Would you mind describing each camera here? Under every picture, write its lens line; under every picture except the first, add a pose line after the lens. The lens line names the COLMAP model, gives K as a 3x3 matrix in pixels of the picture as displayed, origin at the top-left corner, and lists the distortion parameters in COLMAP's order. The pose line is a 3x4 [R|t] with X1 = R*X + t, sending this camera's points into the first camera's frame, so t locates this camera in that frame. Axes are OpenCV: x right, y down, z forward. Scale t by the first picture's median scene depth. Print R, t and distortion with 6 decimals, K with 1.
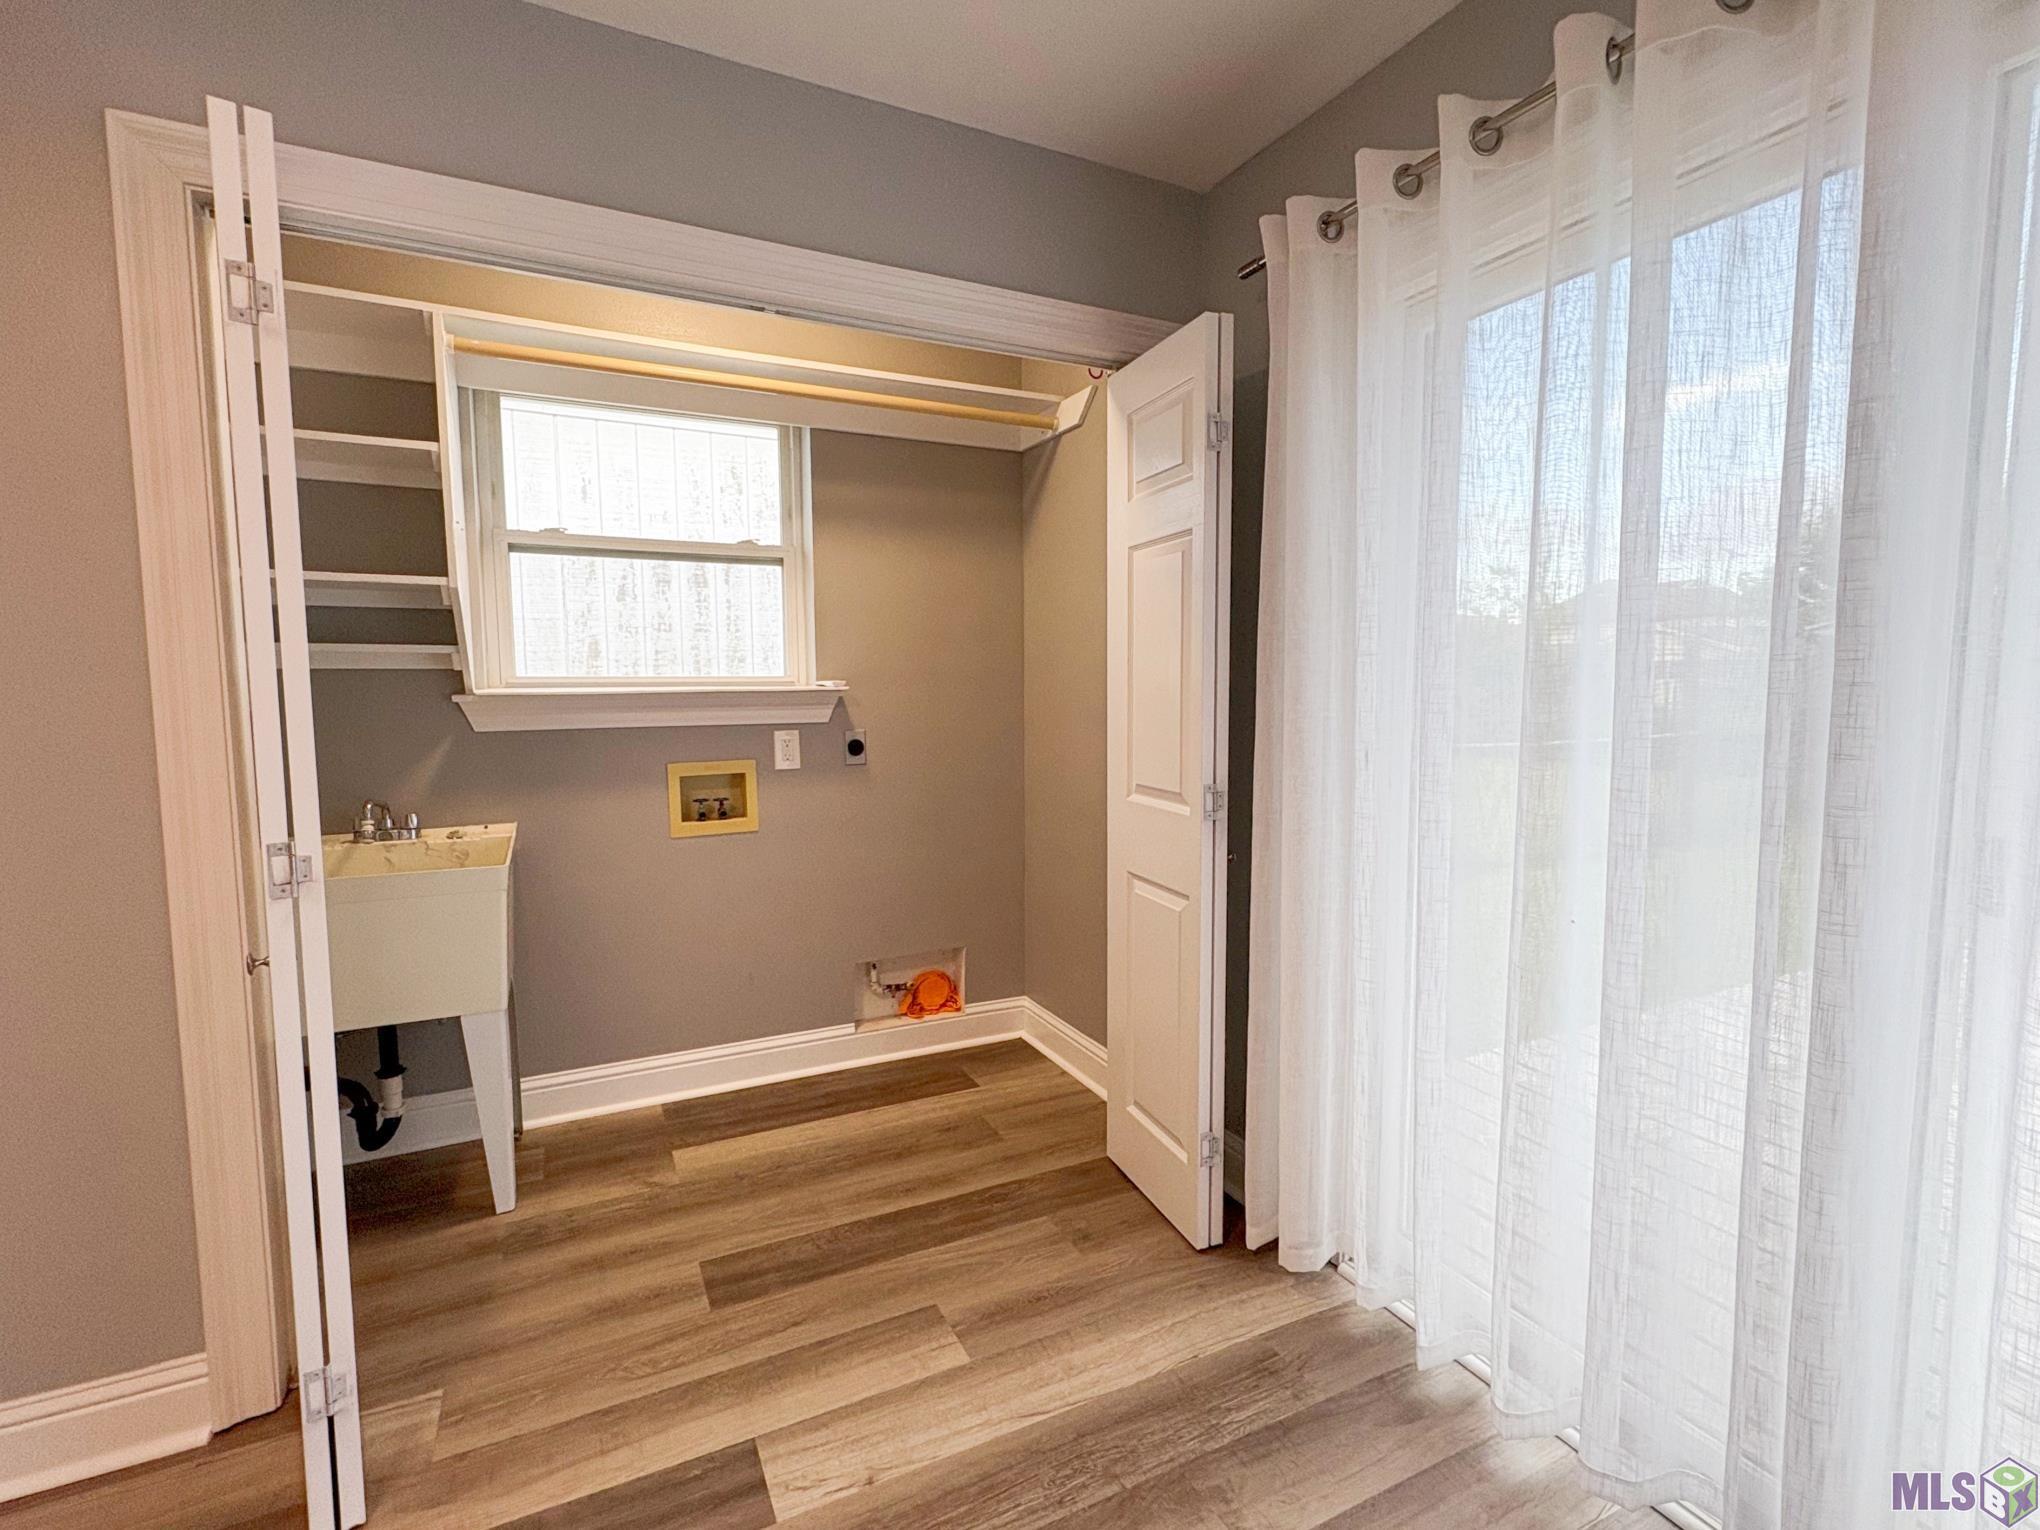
lens RADIAL K [[885.1, 0, 1025.0], [0, 885.1, 756.6], [0, 0, 1]] dist [-0.001459, -0.000471]
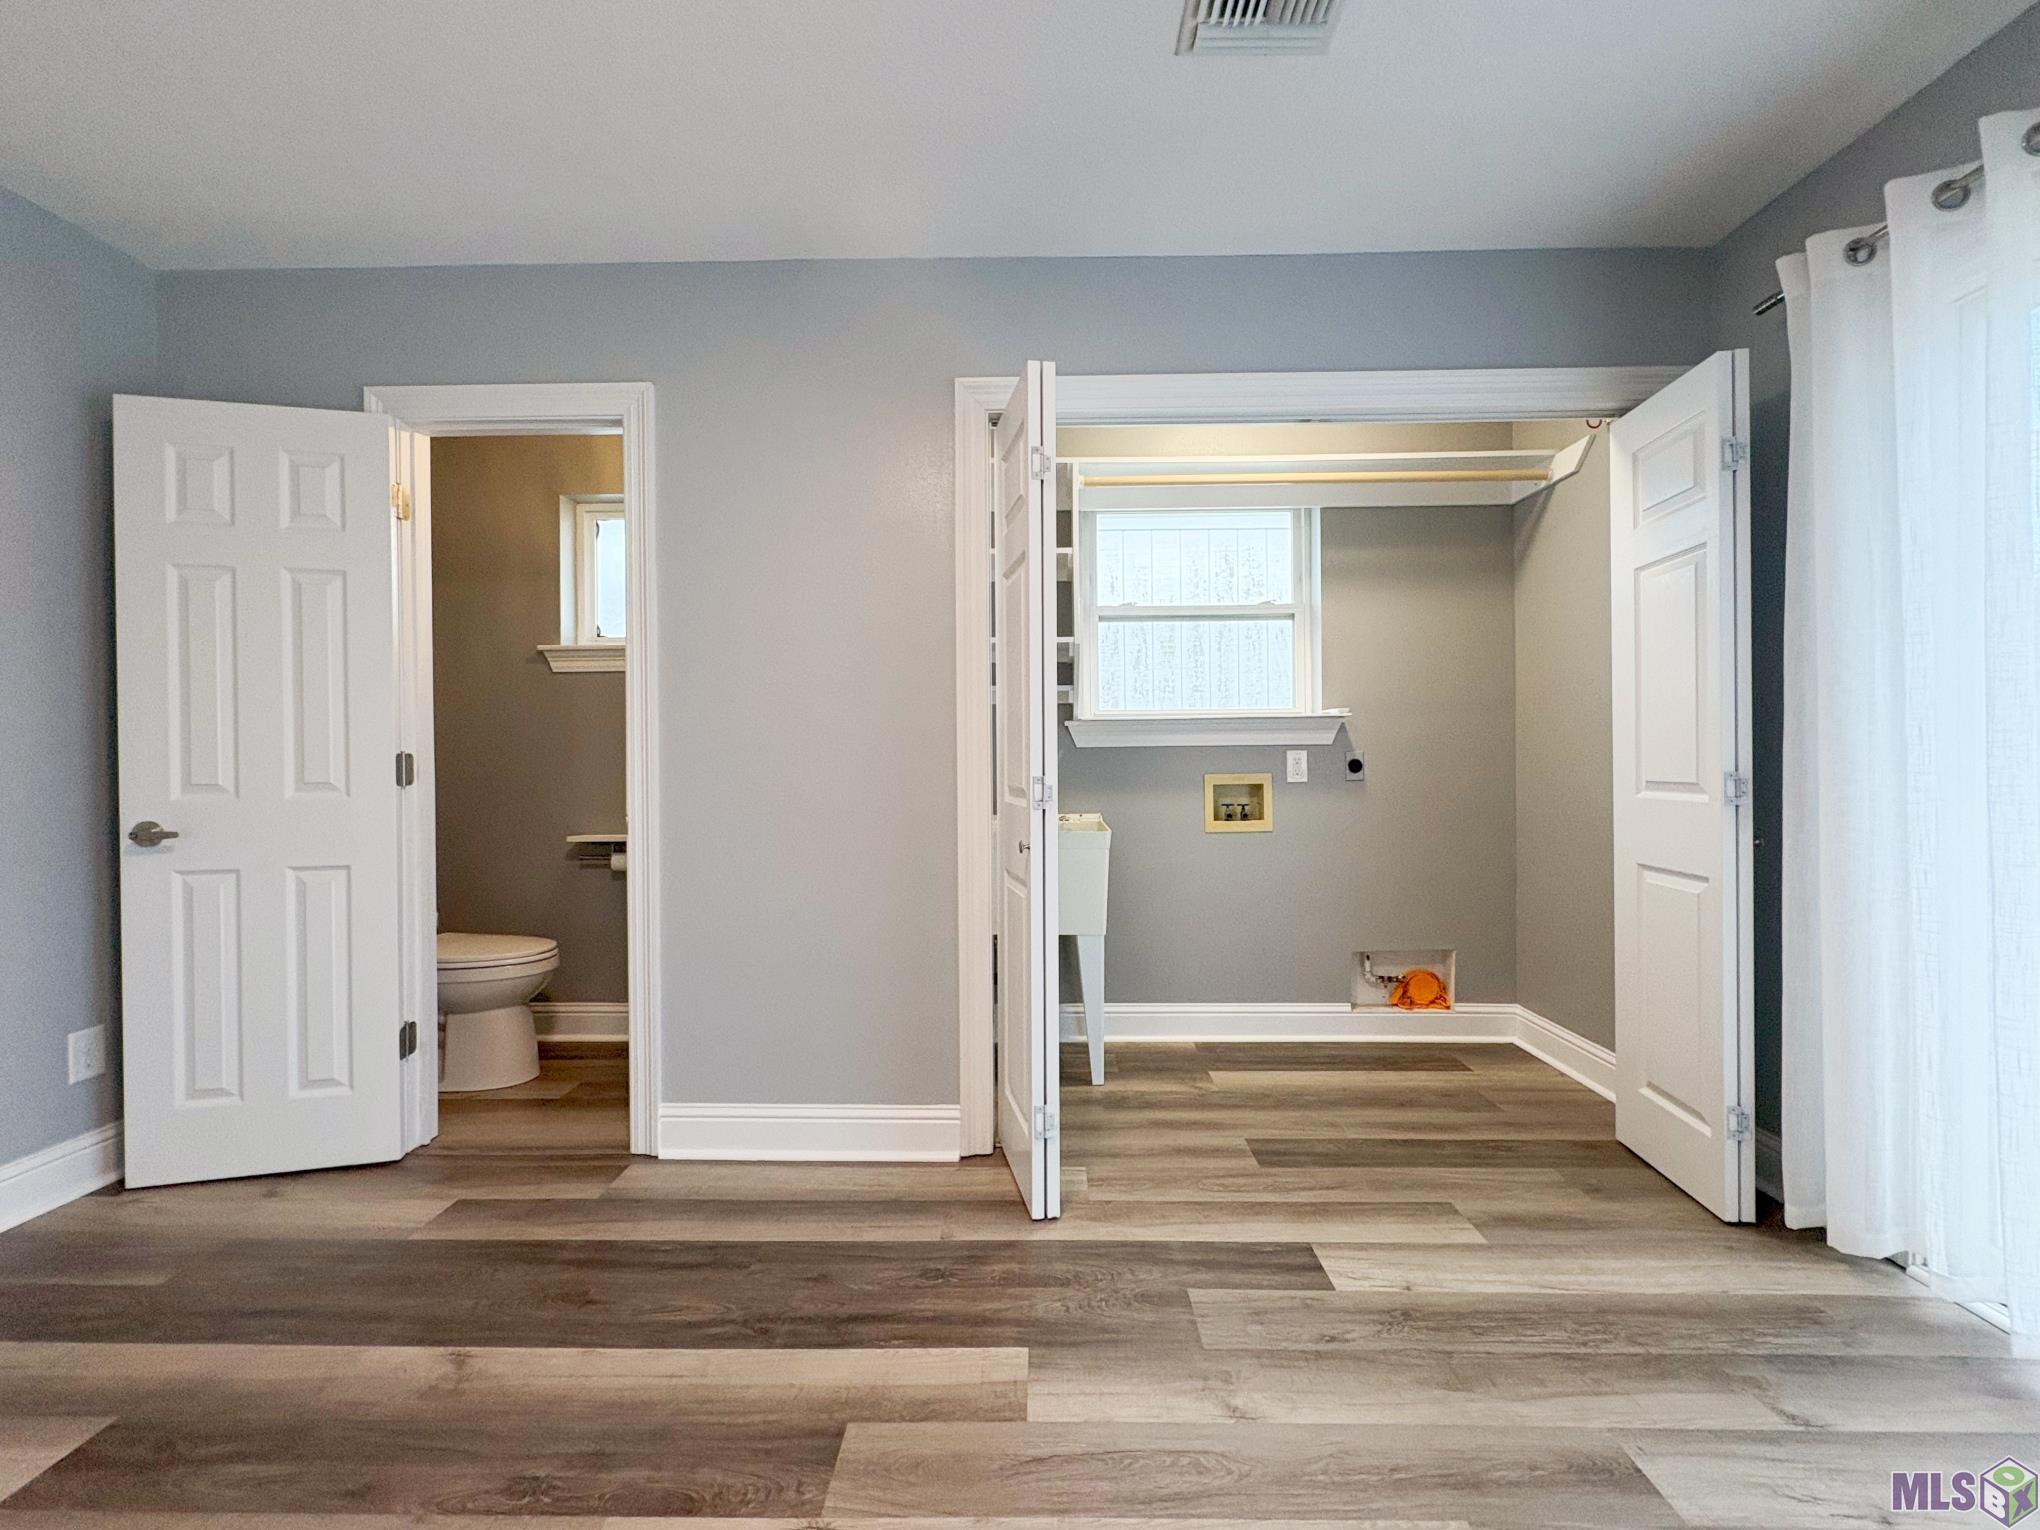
lens RADIAL K [[885.1, 0, 1018.2], [0, 885.1, 776.1], [0, 0, 1]] dist [-0.001459, -0.000471]
pose [[0.889747, 0.001308, -0.456452, -0.069190], [-0.040061, 0.996361, -0.075234, 0.146794], [0.454692, 0.085225, 0.886562, -0.334465]]
